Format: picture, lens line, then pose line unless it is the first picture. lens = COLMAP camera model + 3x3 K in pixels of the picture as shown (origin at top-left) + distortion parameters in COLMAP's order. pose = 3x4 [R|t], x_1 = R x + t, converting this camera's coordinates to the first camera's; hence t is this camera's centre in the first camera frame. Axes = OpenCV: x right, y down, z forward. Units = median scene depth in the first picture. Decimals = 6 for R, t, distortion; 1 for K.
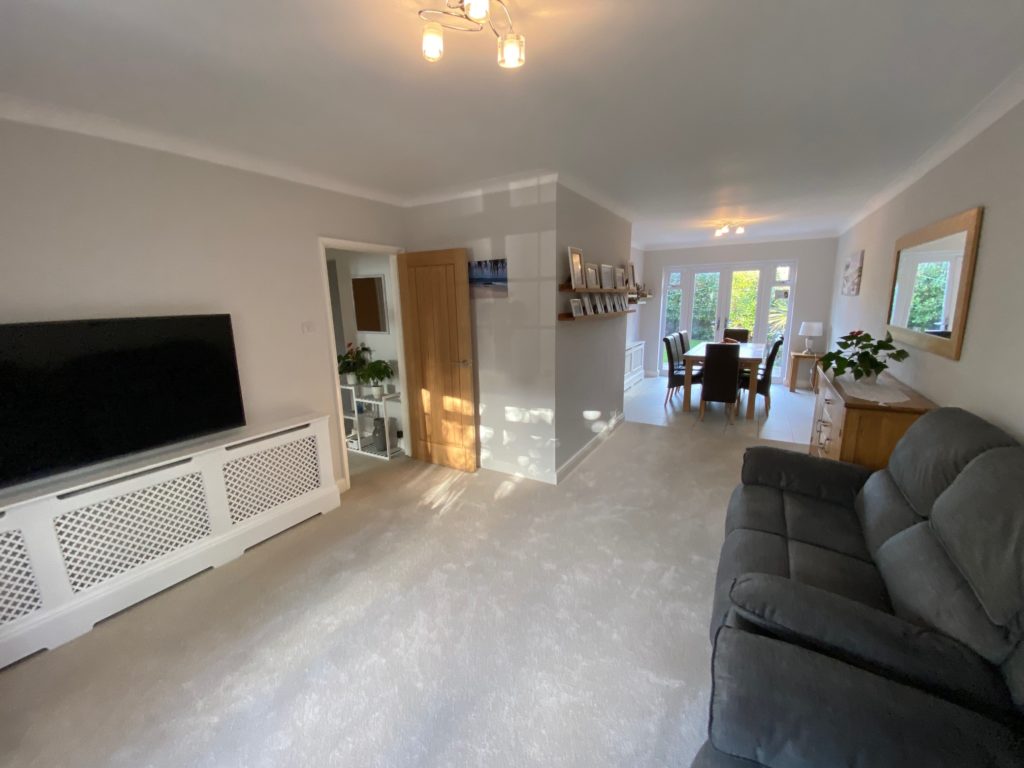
lens RADIAL K [[417.4, 0, 512.0], [0, 417.4, 384.0], [0, 0, 1]] dist [0.029050, -0.029470]
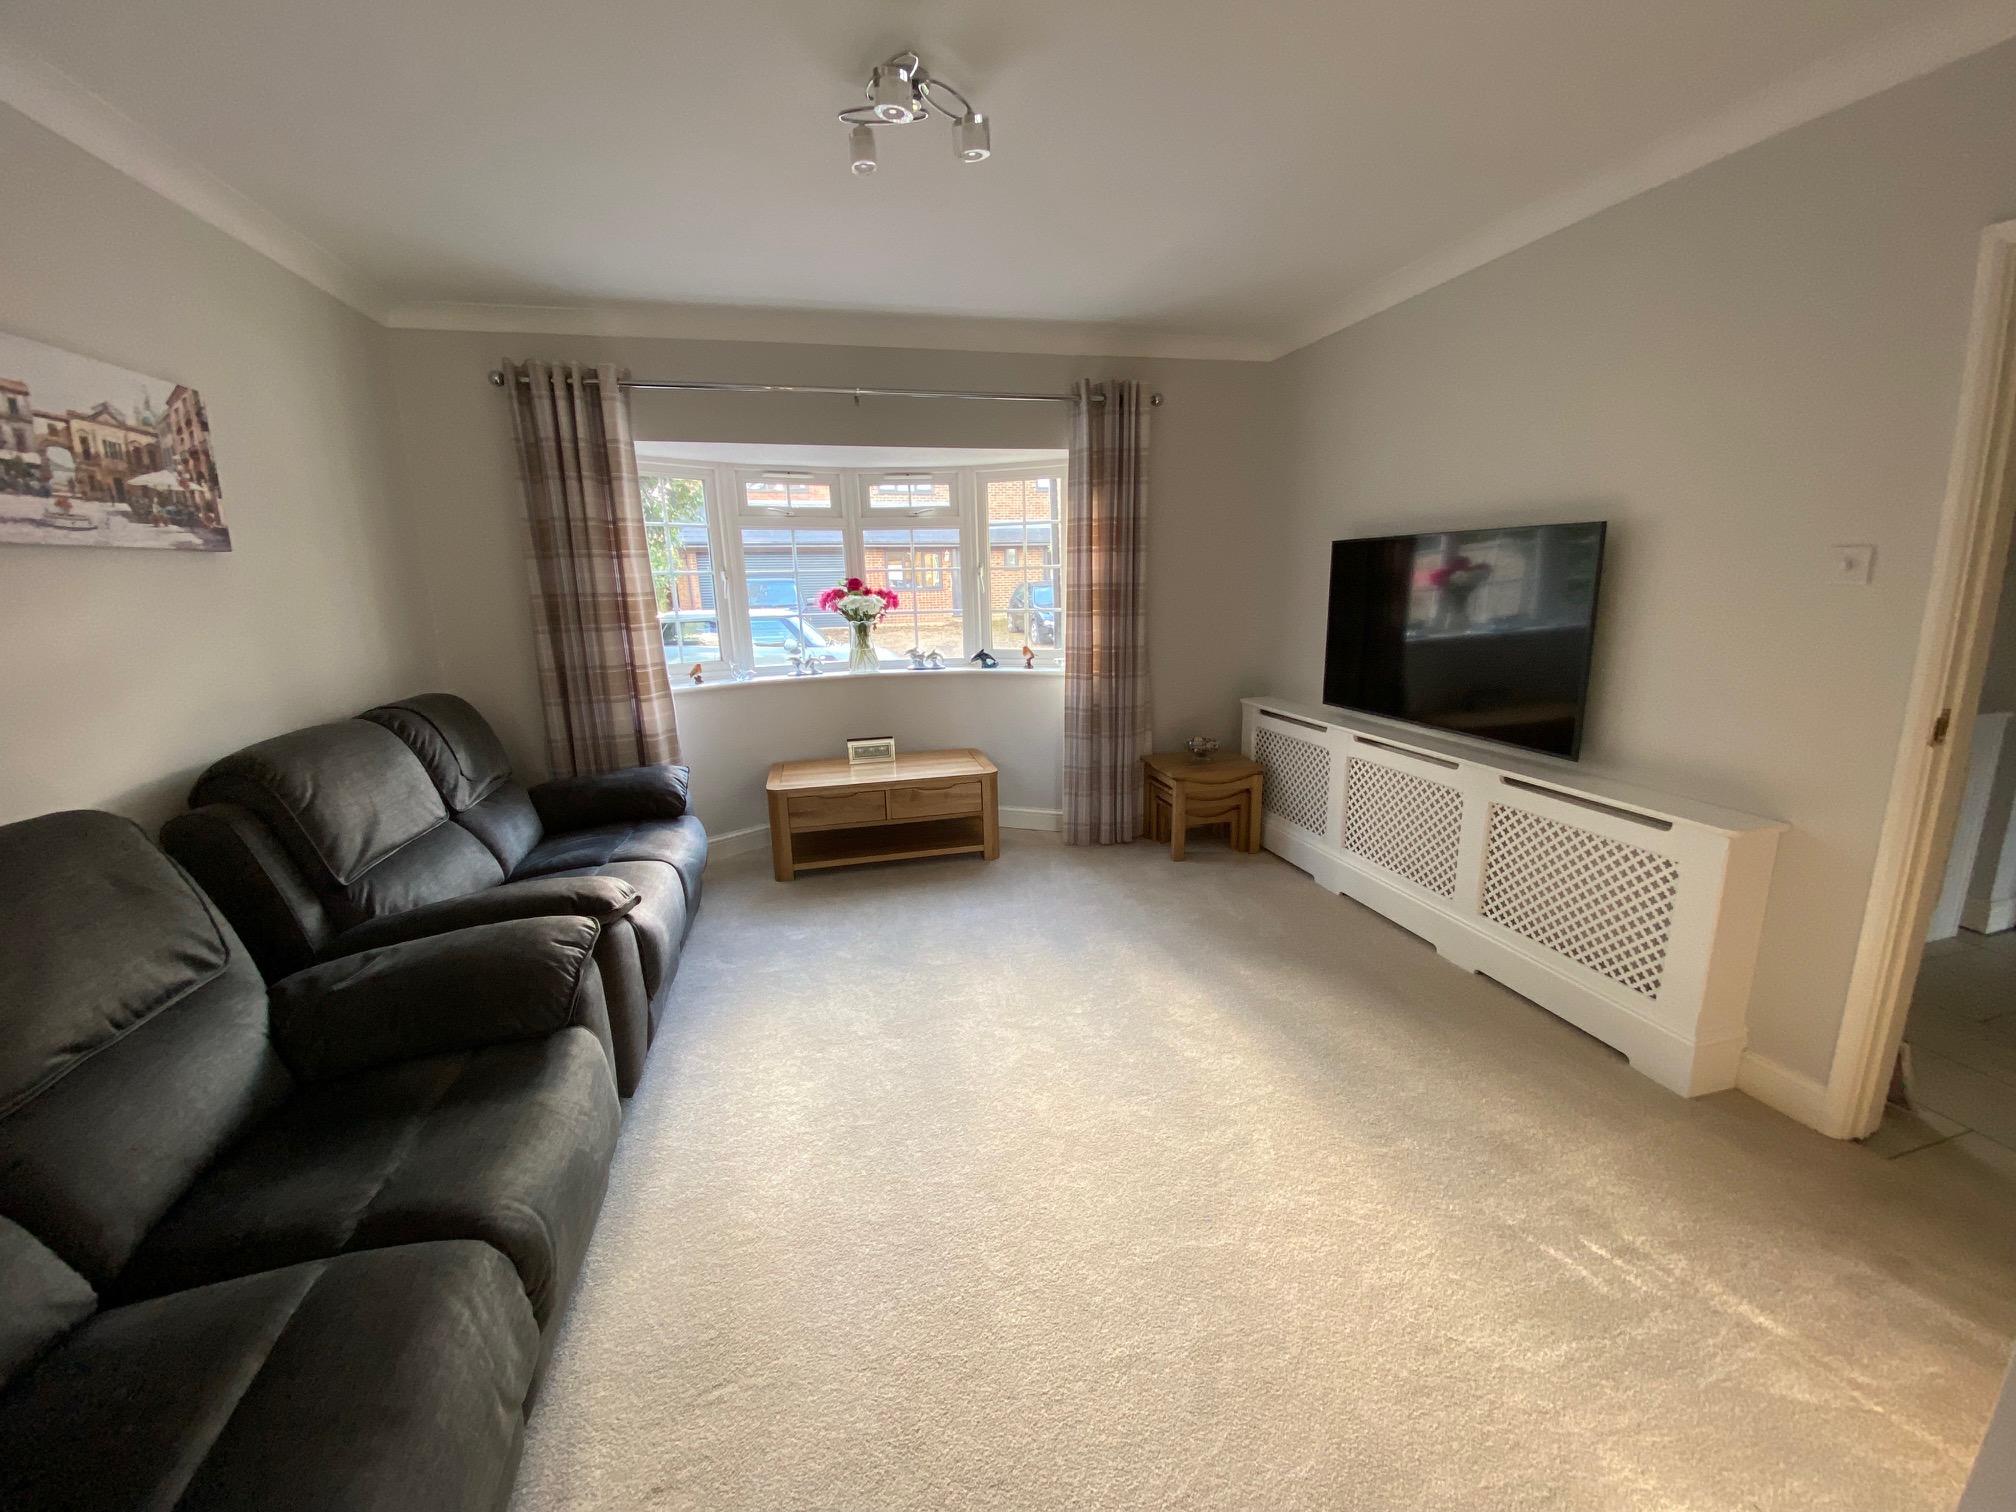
lens RADIAL K [[821.8, 0, 1008.0], [0, 821.8, 756.0], [0, 0, 1]] dist [0.029050, -0.029470]
pose [[-0.722238, 0.177742, -0.668416, 0.489582], [-0.105050, 0.927013, 0.360016, -0.190511], [0.683620, 0.330235, -0.650852, 1.246272]]
